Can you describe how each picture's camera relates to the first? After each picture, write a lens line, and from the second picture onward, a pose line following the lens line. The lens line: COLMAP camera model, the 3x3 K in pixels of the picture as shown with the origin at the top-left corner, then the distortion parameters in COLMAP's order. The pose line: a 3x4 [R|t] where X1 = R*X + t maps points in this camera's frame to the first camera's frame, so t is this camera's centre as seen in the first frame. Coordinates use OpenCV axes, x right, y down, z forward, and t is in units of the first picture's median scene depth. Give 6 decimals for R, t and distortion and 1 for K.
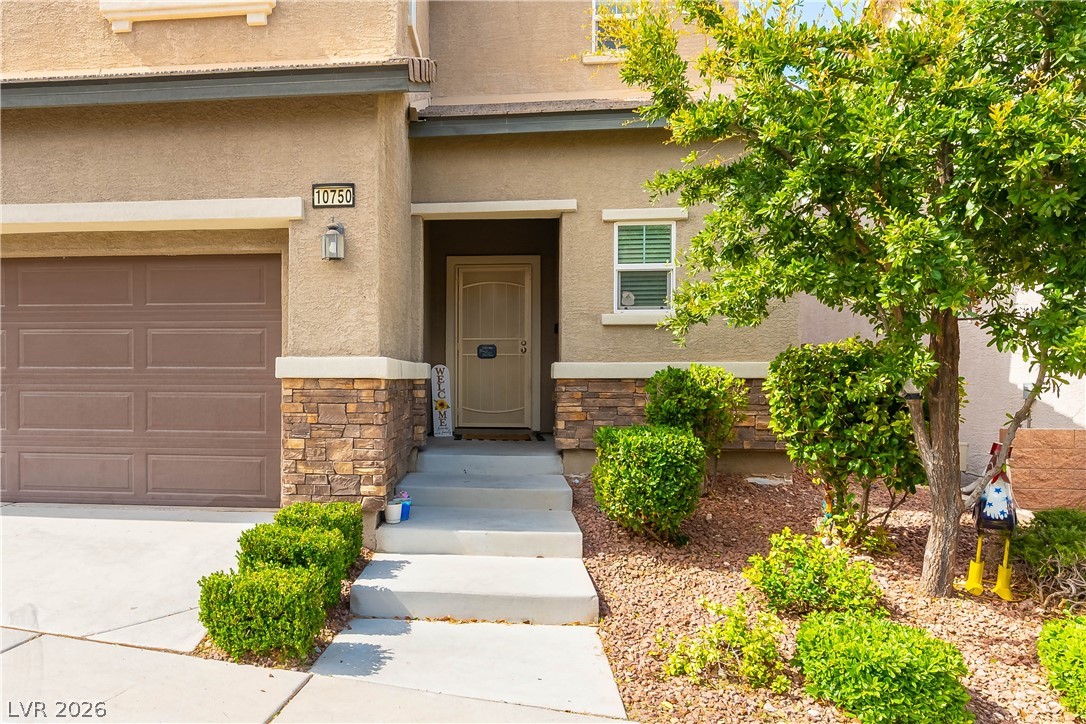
lens RADIAL K [[477.3, 0, 553.0], [0, 477.3, 350.0], [0, 0, 1]] dist [0.001883, -0.000306]
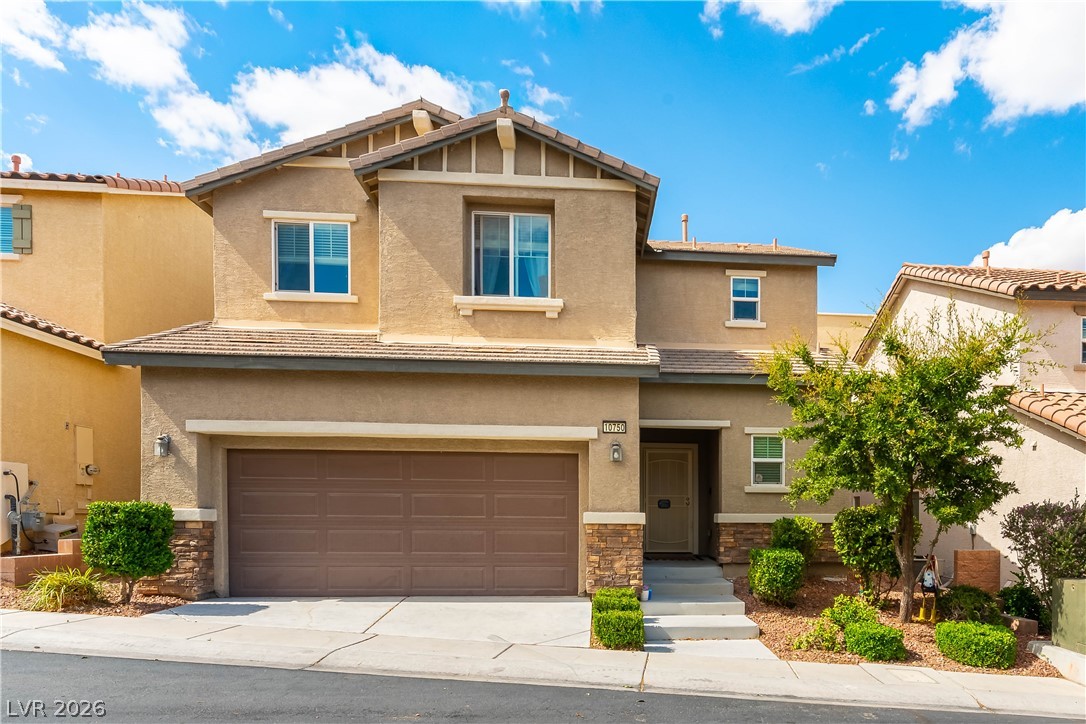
lens RADIAL K [[974.4, 0, 542.8], [0, 974.4, 380.7], [0, 0, 1]] dist [-0.003862, -0.004017]
pose [[0.992546, 0.017652, 0.120582, -1.199964], [-0.011672, 0.998675, -0.050121, -0.305888], [-0.121307, 0.048340, 0.991437, -2.783022]]
